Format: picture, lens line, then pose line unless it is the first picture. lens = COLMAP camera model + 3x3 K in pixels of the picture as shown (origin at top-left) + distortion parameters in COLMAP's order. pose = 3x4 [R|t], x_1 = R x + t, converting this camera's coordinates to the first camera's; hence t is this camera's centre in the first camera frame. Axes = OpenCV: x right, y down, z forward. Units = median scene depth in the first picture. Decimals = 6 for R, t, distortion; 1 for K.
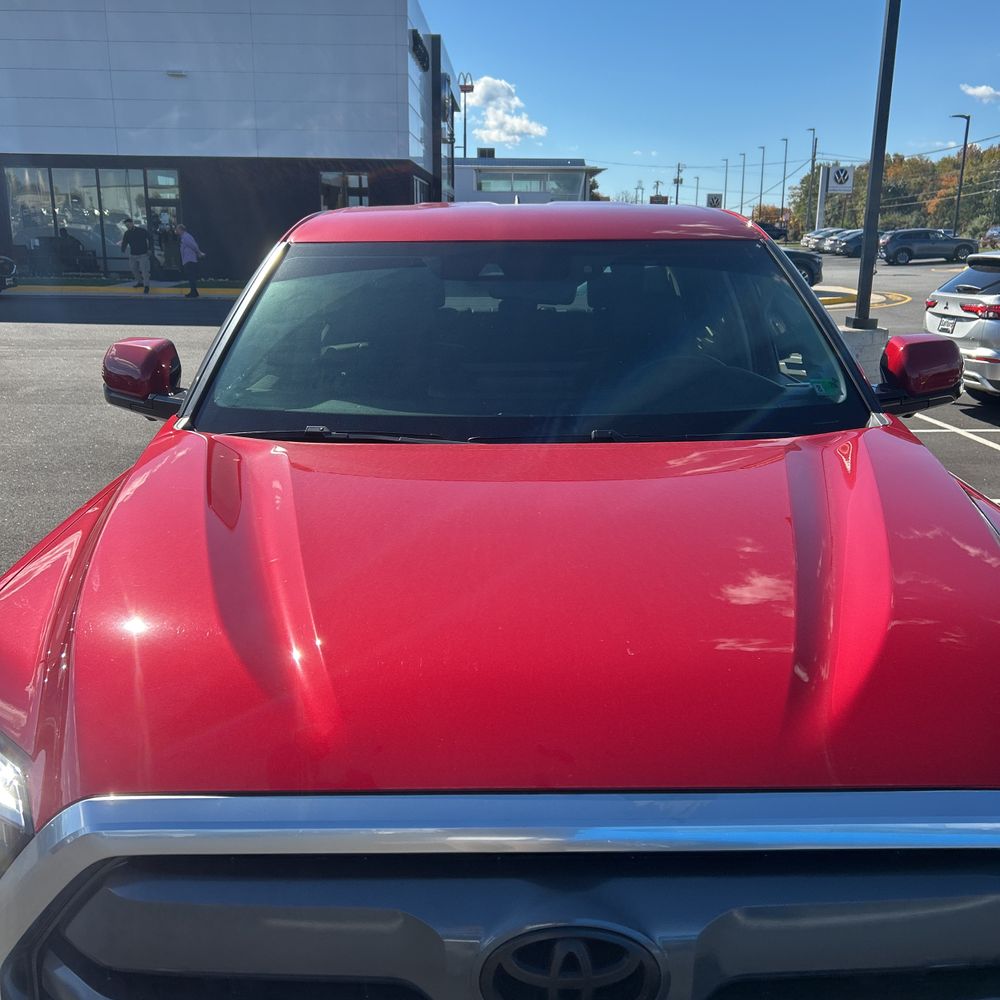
lens RADIAL K [[1009.2, 0, 500.6], [0, 1009.2, 473.7], [0, 0, 1]] dist [0.024417, 0.000000]
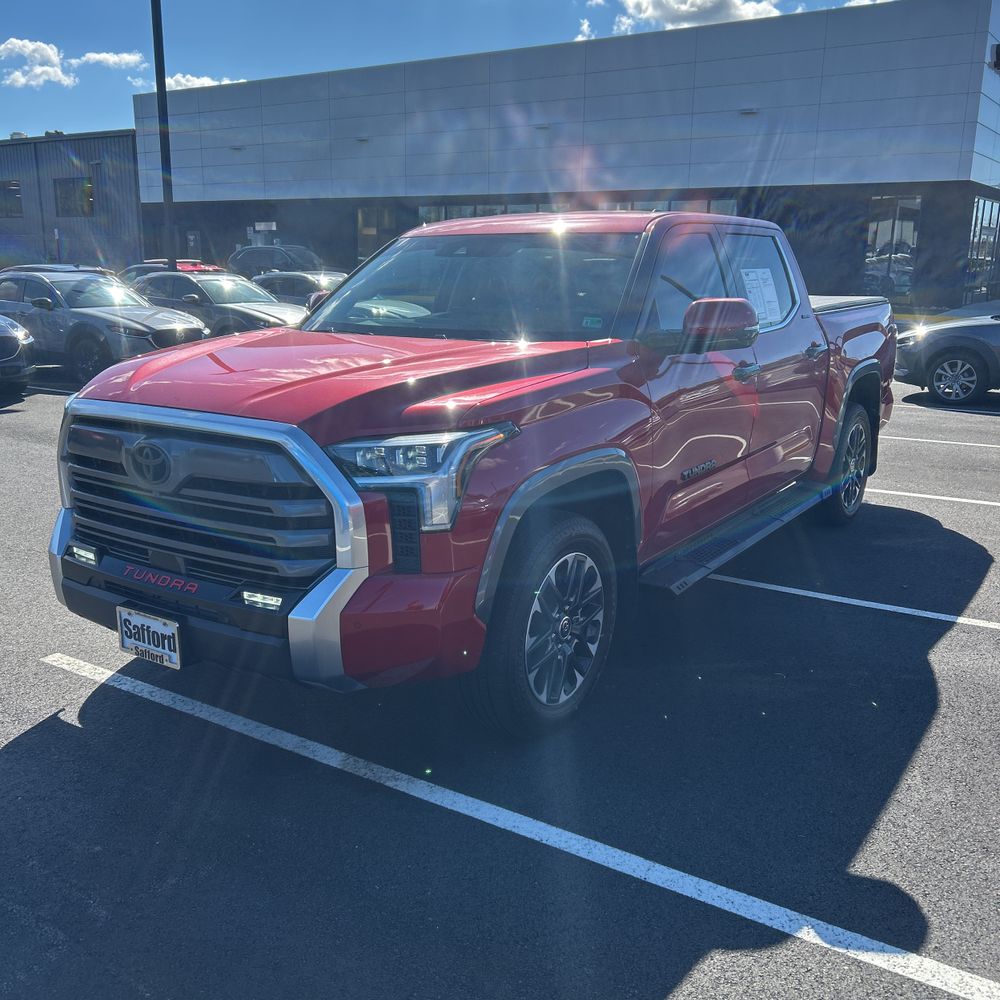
lens RADIAL K [[1009.2, 0, 506.5], [0, 1009.2, 507.7], [0, 0, 1]] dist [0.024417, 0.000000]
pose [[0.831903, 0.138508, -0.537357, 0.111140], [-0.137015, 0.989637, 0.042970, 0.015674], [0.537739, 0.037879, 0.842260, -0.040180]]
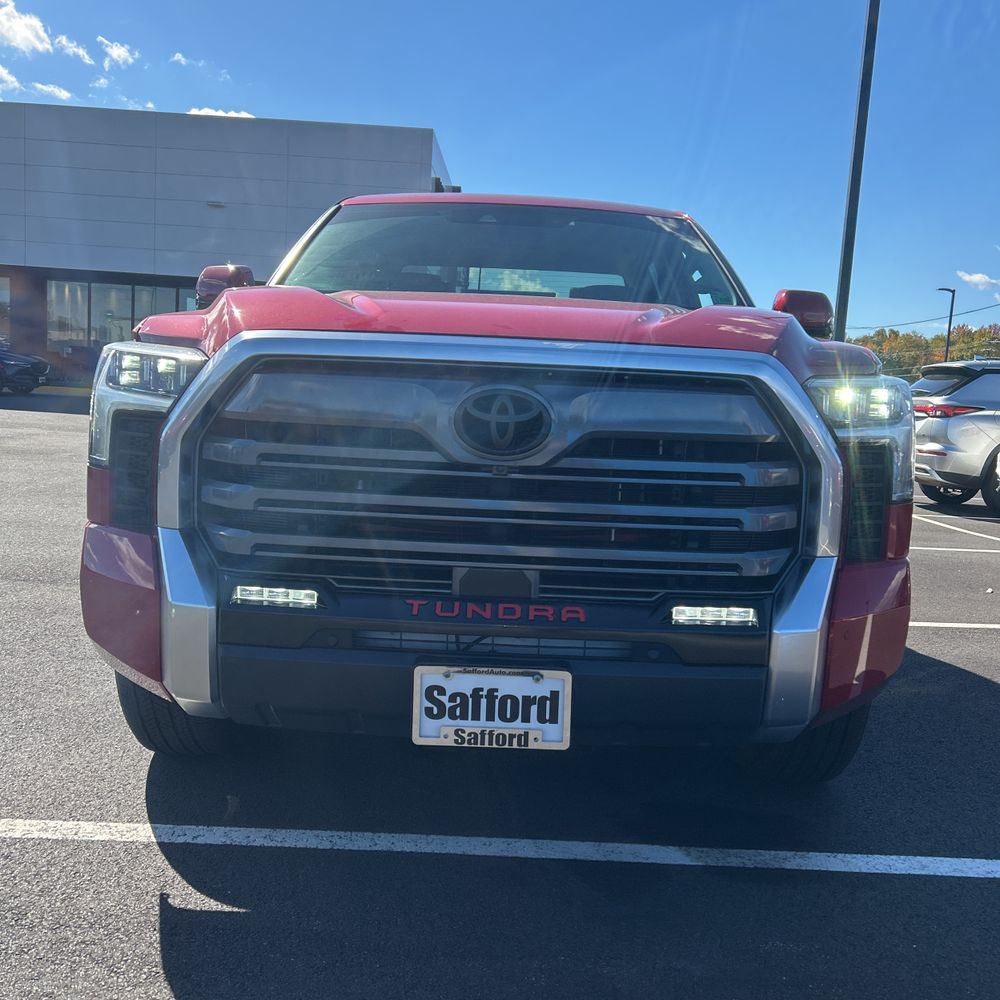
lens RADIAL K [[1009.2, 0, 507.8], [0, 1009.2, 495.1], [0, 0, 1]] dist [0.024417, 0.000000]
pose [[0.998768, 0.049495, 0.003486, 0.003433], [-0.048632, 0.990442, -0.129071, 0.038096], [-0.009841, 0.128742, 0.991629, -0.035313]]
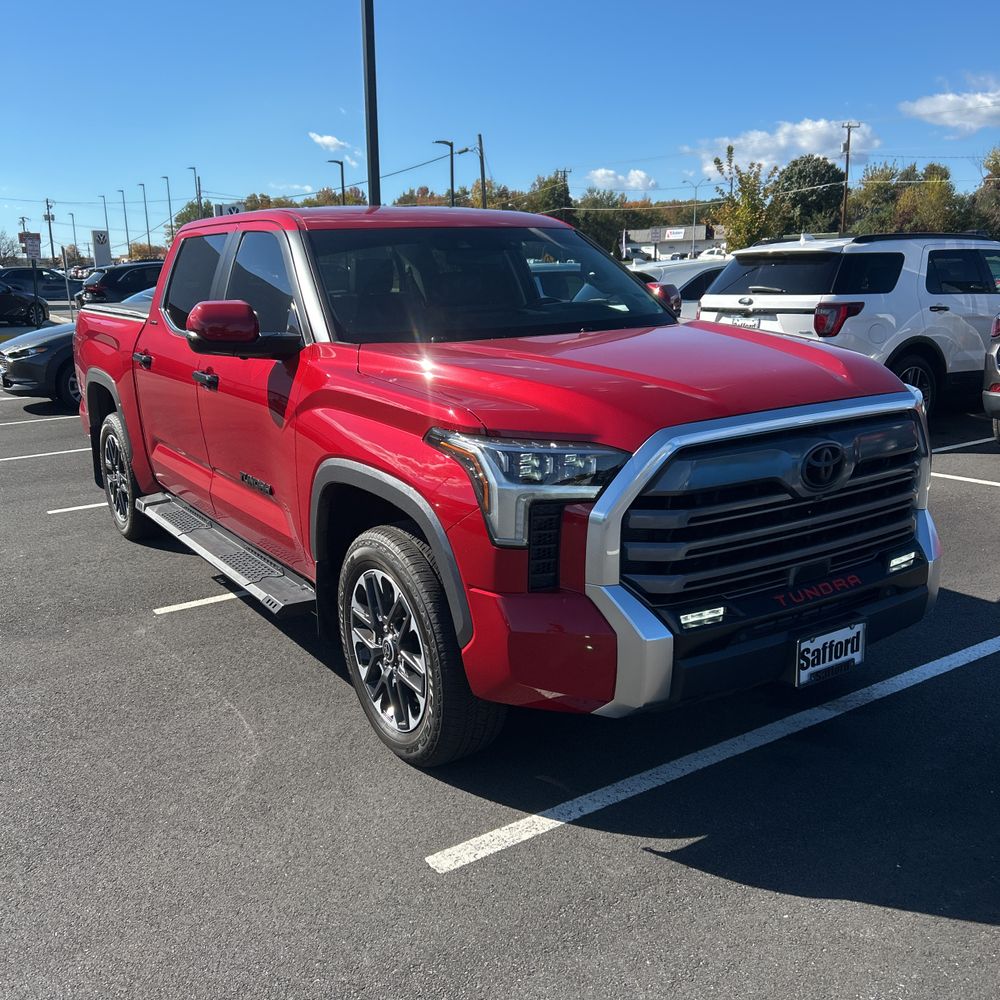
lens RADIAL K [[1009.2, 0, 498.6], [0, 1009.2, 507.4], [0, 0, 1]] dist [0.024417, 0.000000]
pose [[0.834442, -0.145212, 0.531620, -0.093221], [0.147875, 0.988282, 0.037841, 0.016518], [-0.530886, 0.047037, 0.846137, -0.036377]]
